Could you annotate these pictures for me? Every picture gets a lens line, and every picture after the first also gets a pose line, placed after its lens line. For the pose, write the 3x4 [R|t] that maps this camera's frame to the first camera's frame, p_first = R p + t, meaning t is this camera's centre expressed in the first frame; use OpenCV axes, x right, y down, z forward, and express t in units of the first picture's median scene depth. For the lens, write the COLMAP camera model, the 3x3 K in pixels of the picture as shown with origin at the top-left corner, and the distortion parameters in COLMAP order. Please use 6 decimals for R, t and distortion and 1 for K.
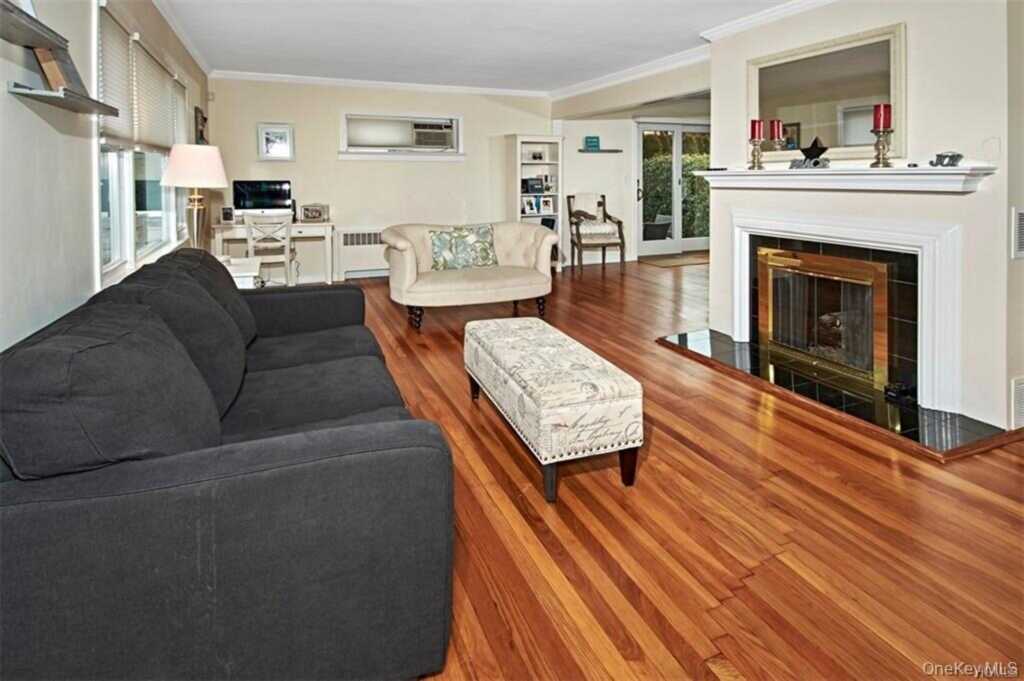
lens RADIAL K [[527.9, 0, 511.6], [0, 527.9, 309.3], [0, 0, 1]] dist [0.031965, -0.000669]
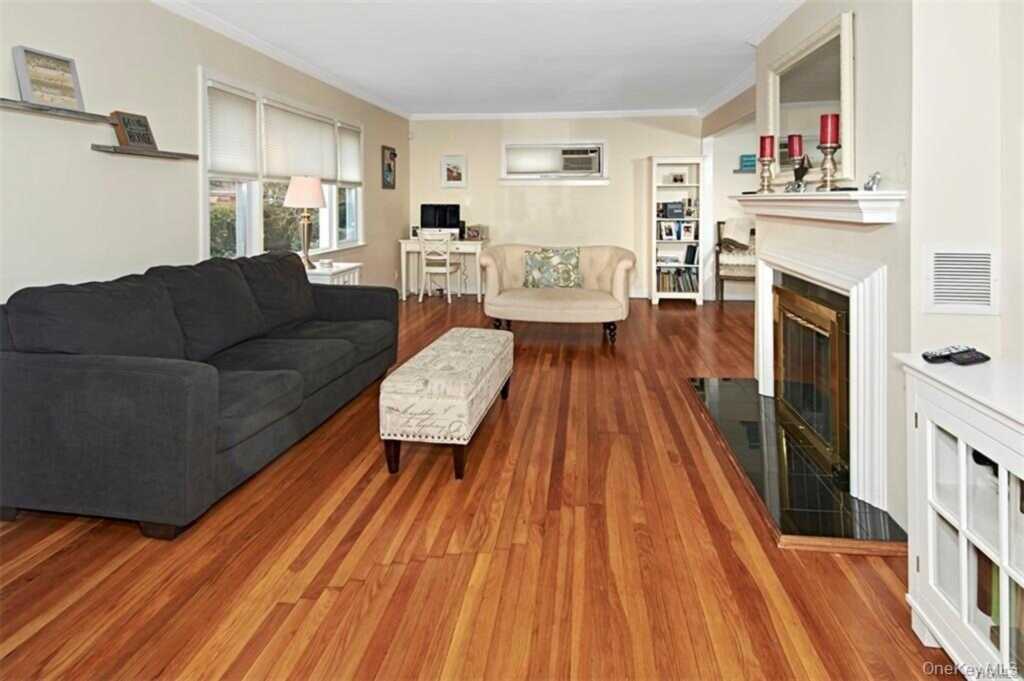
lens RADIAL K [[543.2, 0, 512.0], [0, 543.2, 340.5], [0, 0, 1]] dist [0.039170, -0.000145]
pose [[0.867120, 0.127429, -0.481523, 0.377225], [-0.124652, 0.991476, 0.037910, -0.005867], [0.482249, 0.027150, 0.875613, 0.019881]]
